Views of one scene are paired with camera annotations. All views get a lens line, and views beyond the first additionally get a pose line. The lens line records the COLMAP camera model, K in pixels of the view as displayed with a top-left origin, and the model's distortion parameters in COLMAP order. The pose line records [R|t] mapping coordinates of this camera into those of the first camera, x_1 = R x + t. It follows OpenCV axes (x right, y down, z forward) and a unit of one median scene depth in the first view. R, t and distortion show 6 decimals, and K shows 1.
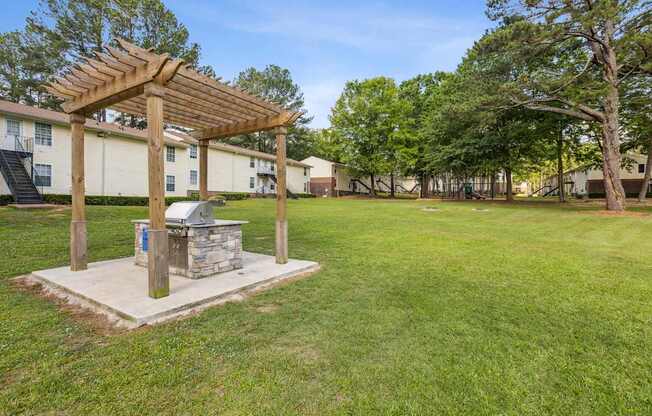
lens RADIAL K [[290.3, 0, 323.9], [0, 290.3, 208.4], [0, 0, 1]] dist [0.000915, -0.000988]
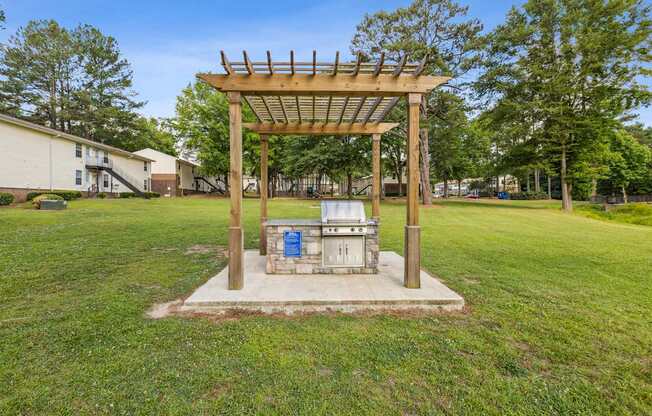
lens RADIAL K [[290.3, 0, 322.9], [0, 290.3, 204.2], [0, 0, 1]] dist [0.000915, -0.000988]
pose [[0.830715, -0.016834, 0.556444, -0.105356], [0.023252, 0.999720, -0.004469, -0.000939], [-0.556213, 0.016651, 0.830873, 0.020102]]
